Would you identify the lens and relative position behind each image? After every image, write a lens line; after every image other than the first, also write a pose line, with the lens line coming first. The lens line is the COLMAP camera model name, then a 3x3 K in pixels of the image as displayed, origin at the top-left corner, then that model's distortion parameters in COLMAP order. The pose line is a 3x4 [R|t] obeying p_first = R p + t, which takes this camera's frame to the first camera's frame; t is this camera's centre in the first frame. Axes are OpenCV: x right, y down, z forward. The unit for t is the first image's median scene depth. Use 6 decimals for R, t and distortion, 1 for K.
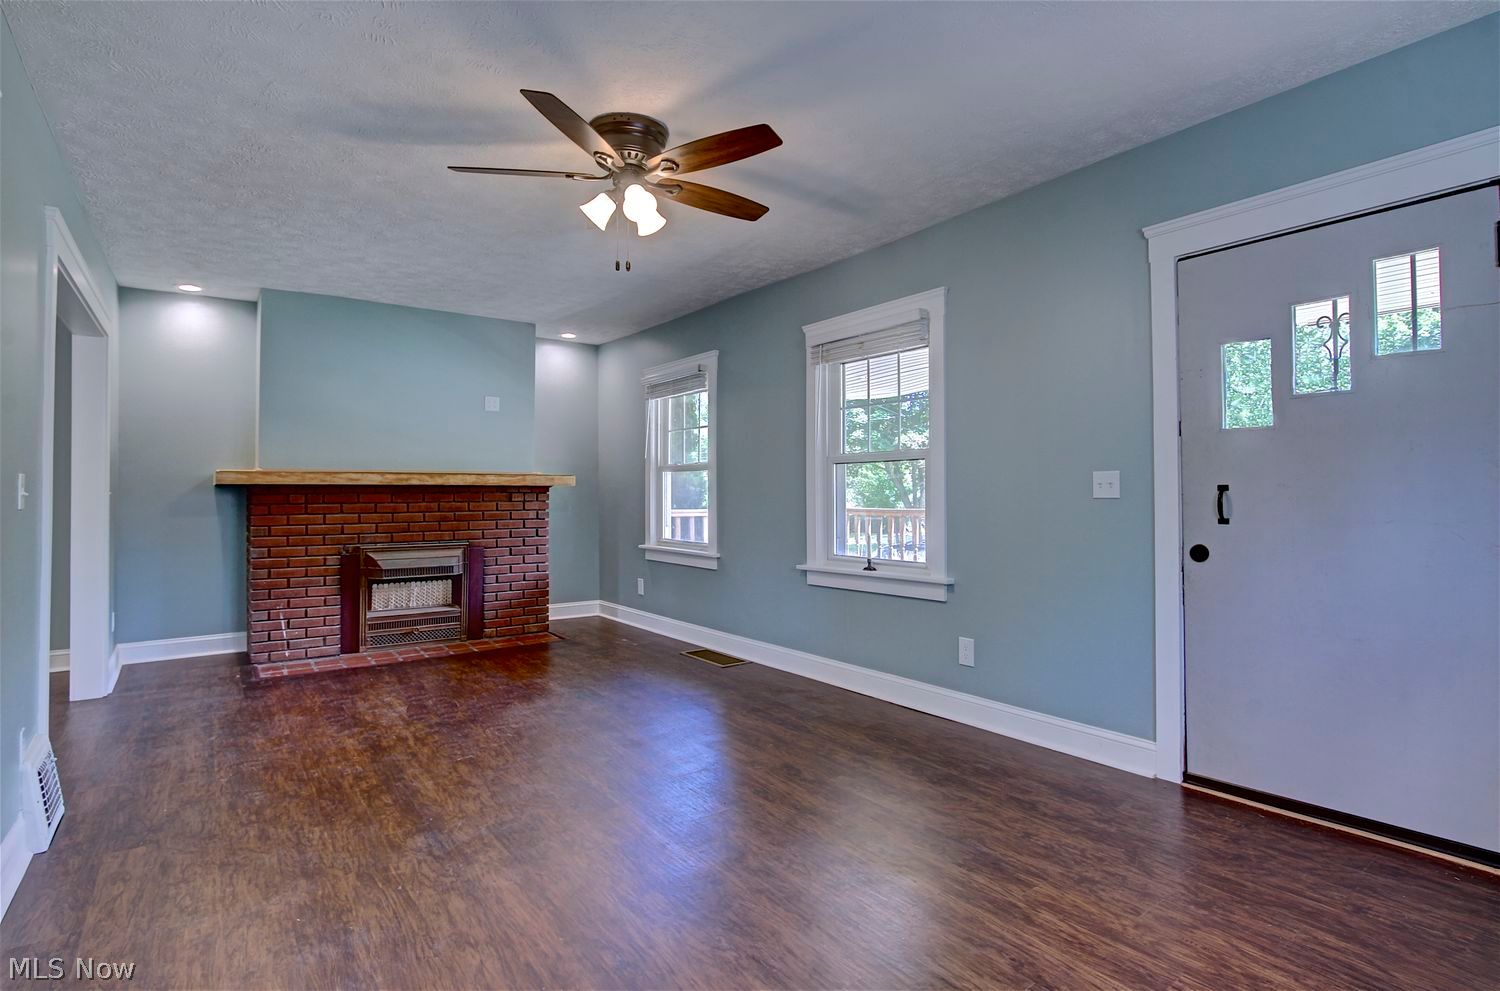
lens RADIAL K [[743.9, 0, 748.9], [0, 743.9, 486.5], [0, 0, 1]] dist [-0.016589, 0.000678]
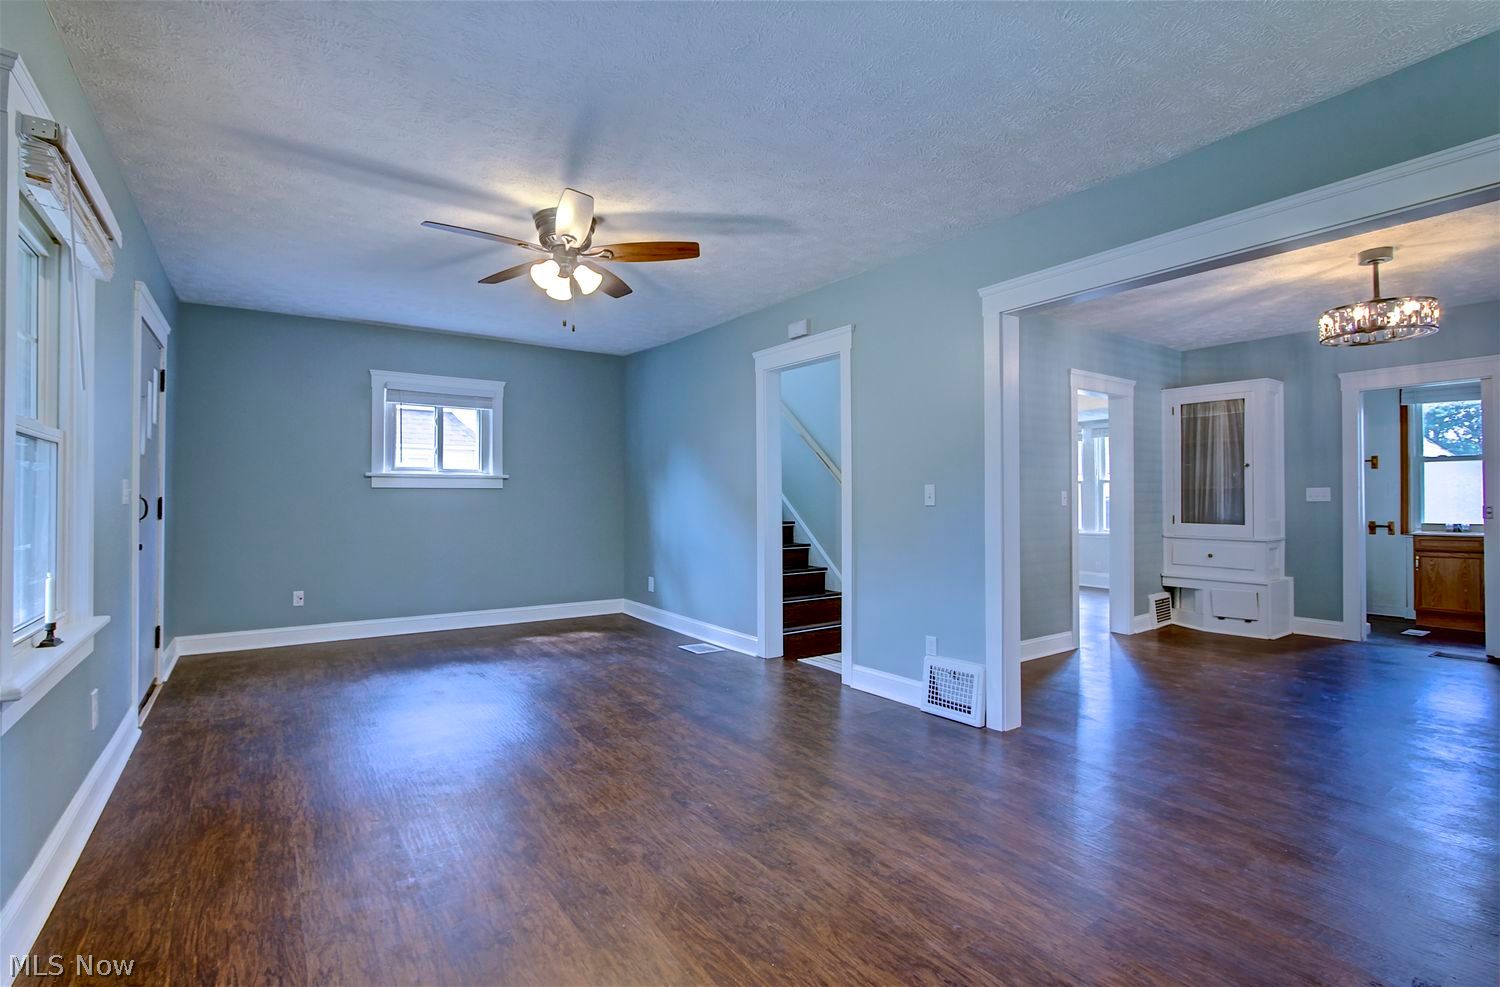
lens RADIAL K [[696.0, 0, 732.6], [0, 696.0, 492.0], [0, 0, 1]] dist [-0.016088, 0.000388]
pose [[-0.999292, 0.006649, 0.037023, -0.263658], [0.005780, 0.999706, -0.023530, 0.015311], [-0.037169, -0.023299, -0.999037, 1.158890]]
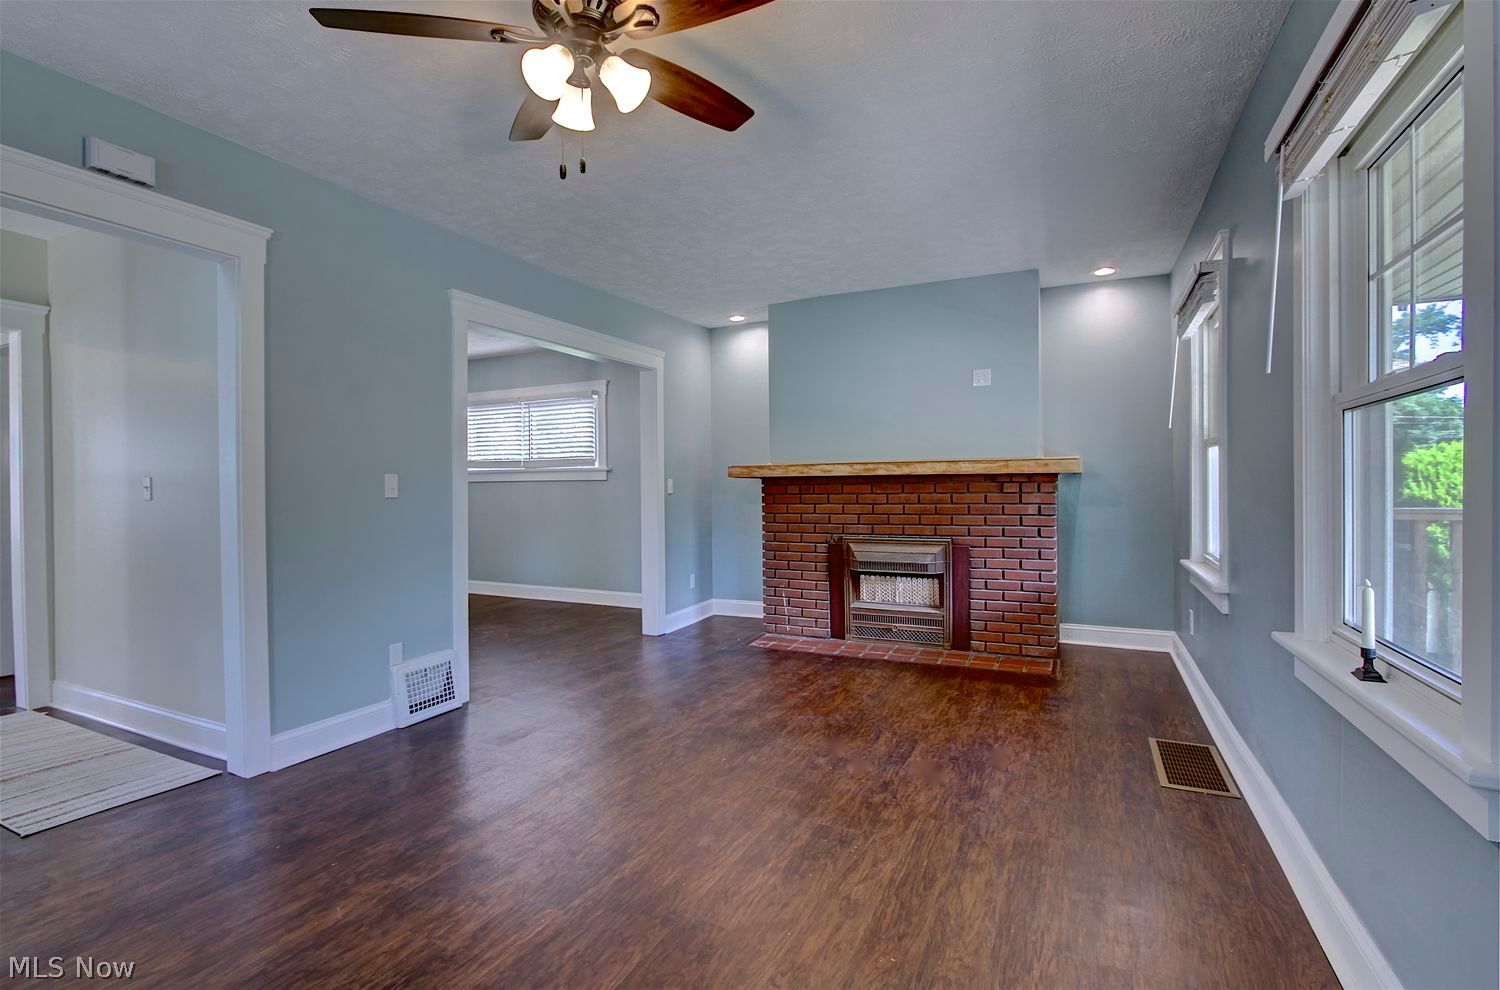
lens RADIAL K [[696.0, 0, 732.6], [0, 696.0, 493.5], [0, 0, 1]] dist [-0.016088, 0.000388]
pose [[0.452228, 0.006696, -0.891877, 0.261861], [0.015385, 0.999764, 0.015307, 0.004877], [0.891770, -0.020643, 0.452018, 0.432232]]
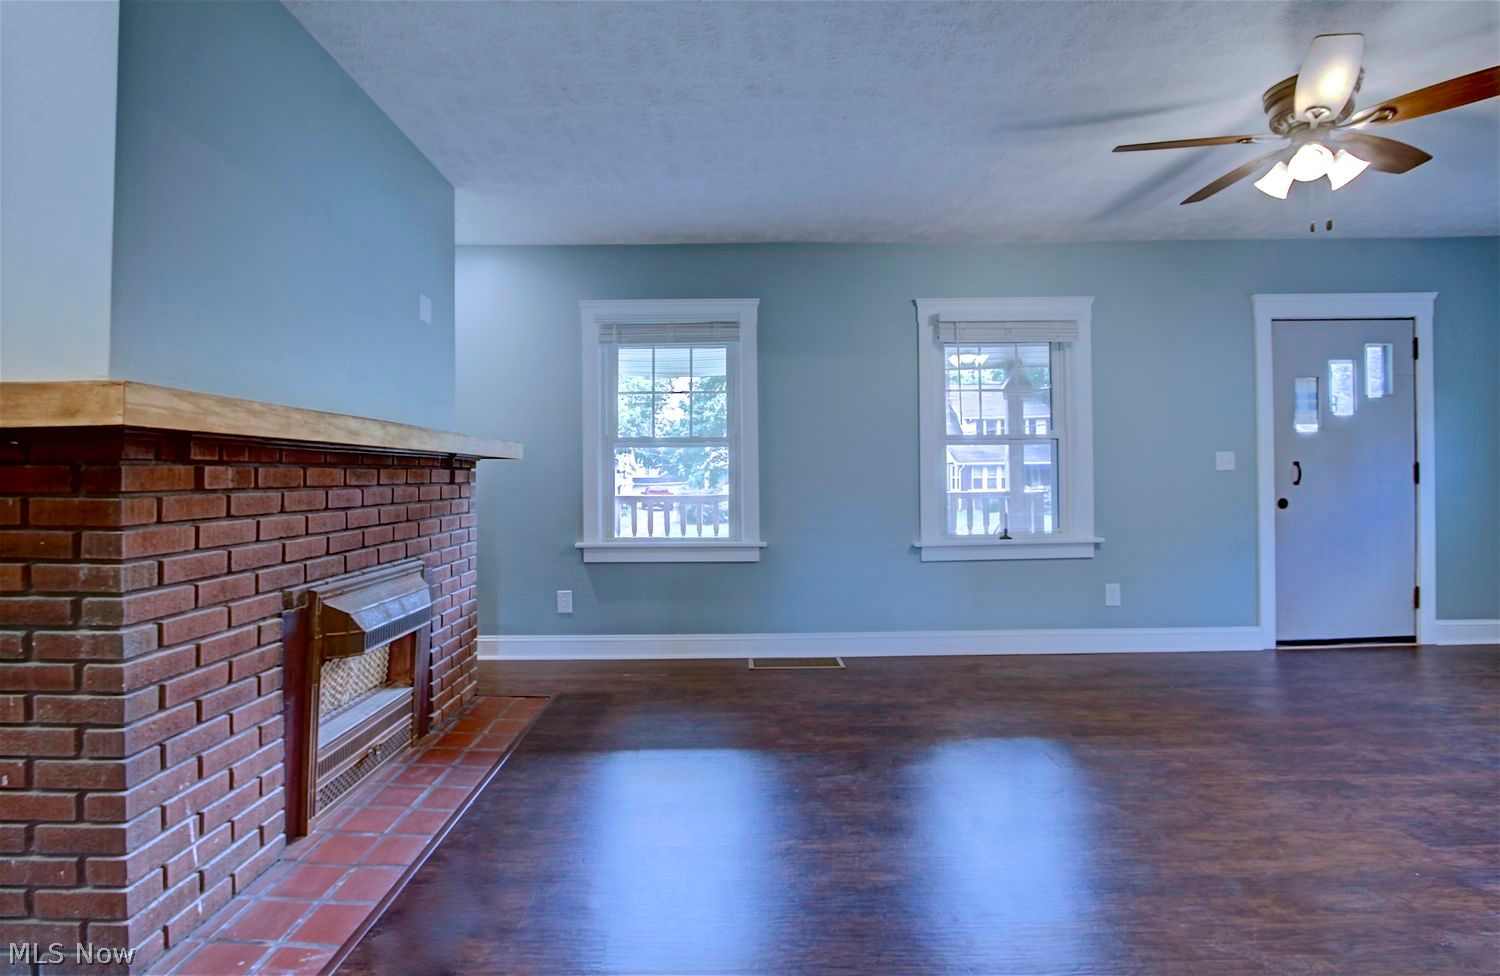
lens RADIAL K [[701.1, 0, 722.9], [0, 701.1, 475.4], [0, 0, 1]] dist [-0.032213, 0.007387]
pose [[0.600075, -0.000230, 0.799944, -0.708065], [-0.001017, 0.999999, 0.001050, 0.014734], [-0.799943, -0.001444, 0.600074, 0.567953]]
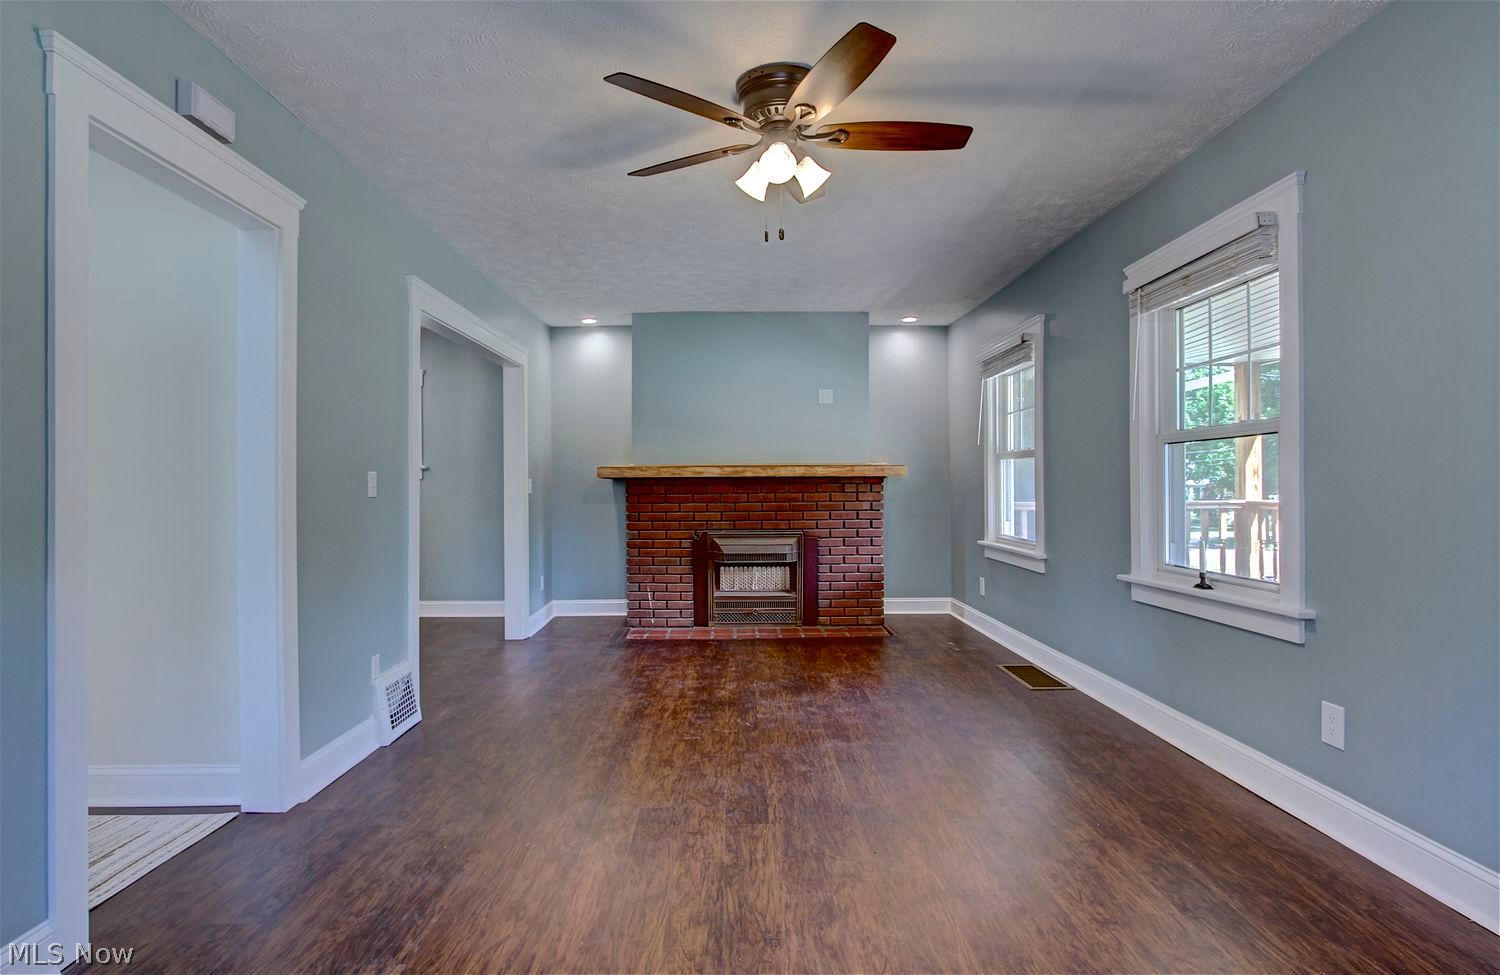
lens RADIAL K [[738.7, 0, 740.4], [0, 738.7, 486.7], [0, 0, 1]] dist [-0.034487, 0.016439]
pose [[0.810148, -0.001624, -0.586223, 0.170116], [0.009039, 0.999912, 0.009722, 0.001772], [0.586156, -0.013175, 0.810091, 0.124907]]
